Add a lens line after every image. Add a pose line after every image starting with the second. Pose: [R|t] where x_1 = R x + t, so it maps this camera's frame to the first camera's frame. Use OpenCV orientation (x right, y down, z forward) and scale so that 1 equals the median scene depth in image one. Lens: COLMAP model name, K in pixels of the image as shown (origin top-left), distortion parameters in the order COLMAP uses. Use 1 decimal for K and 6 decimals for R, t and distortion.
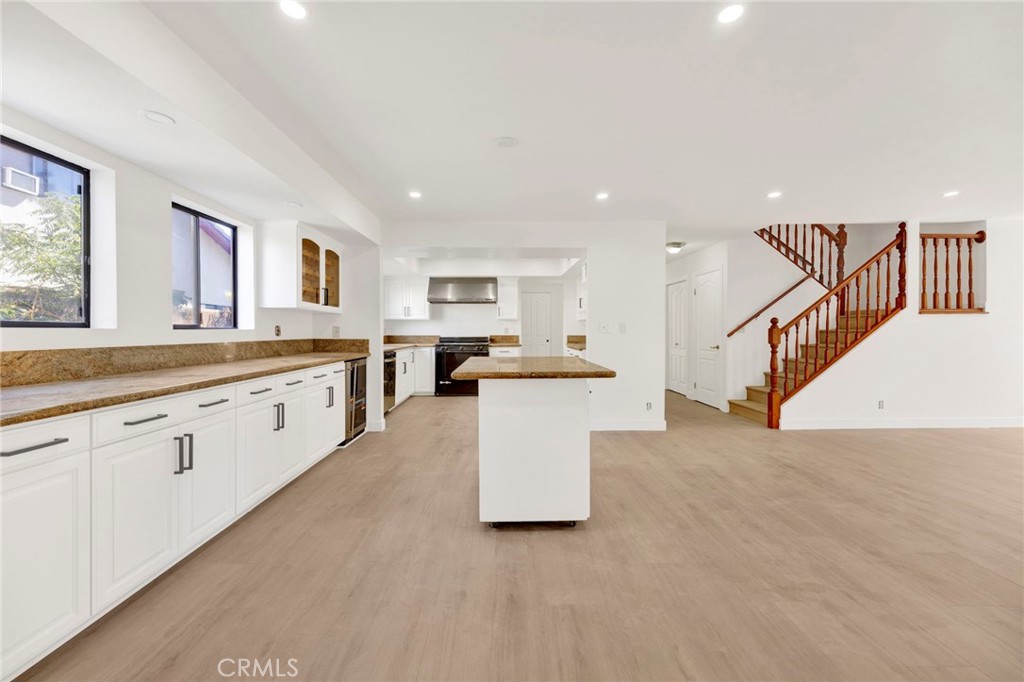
lens RADIAL K [[411.4, 0, 505.2], [0, 411.4, 335.0], [0, 0, 1]] dist [0.000690, -0.000038]
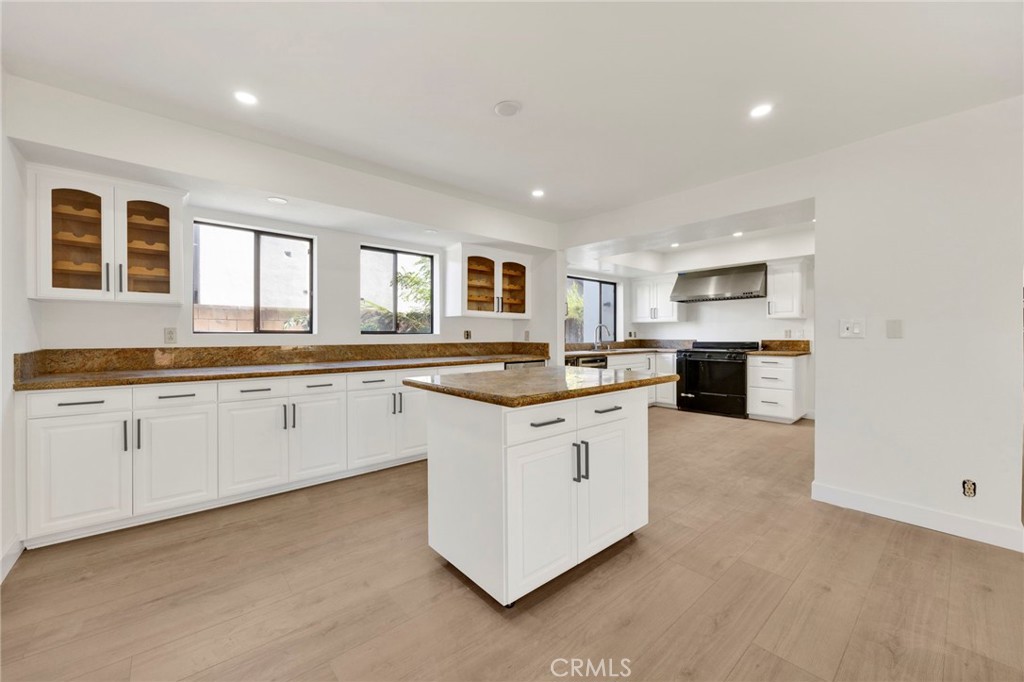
lens RADIAL K [[395.9, 0, 505.4], [0, 395.9, 336.8], [0, 0, 1]] dist [-0.003160, -0.000241]
pose [[0.643745, 0.002207, -0.765237, 0.471696], [-0.005004, 0.999987, -0.001326, -0.004142], [0.765223, 0.004683, 0.643748, 0.373517]]
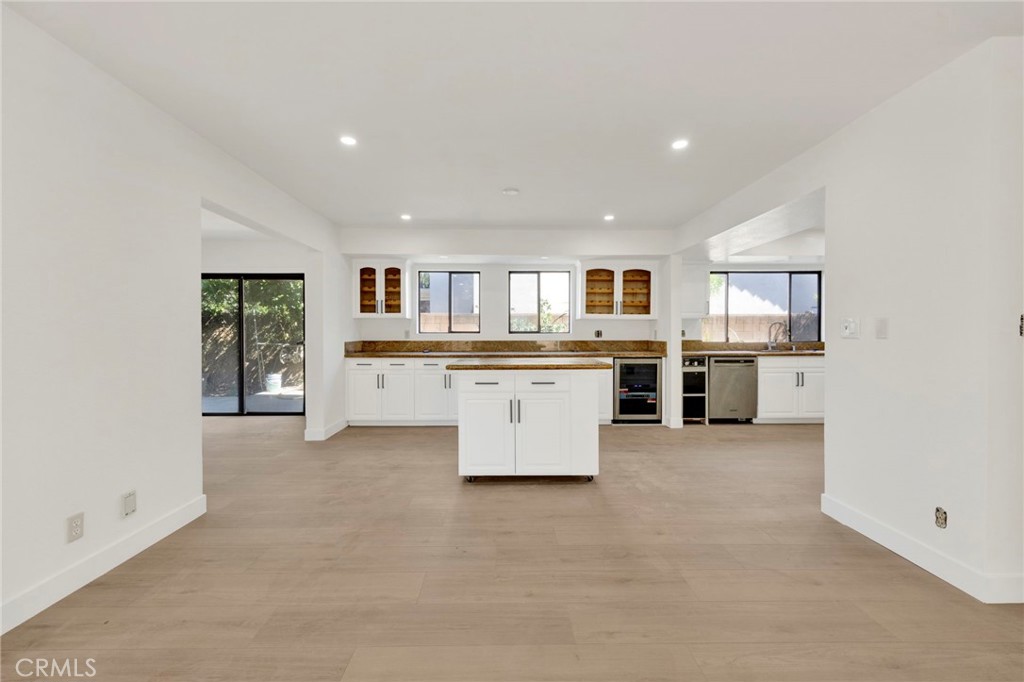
lens RADIAL K [[411.4, 0, 505.2], [0, 411.4, 335.0], [0, 0, 1]] dist [0.000690, -0.000038]
pose [[0.002968, 0.003347, -0.999990, 1.016771], [-0.007326, 0.999968, 0.003325, -0.010044], [0.999969, 0.007317, 0.002992, 0.753489]]
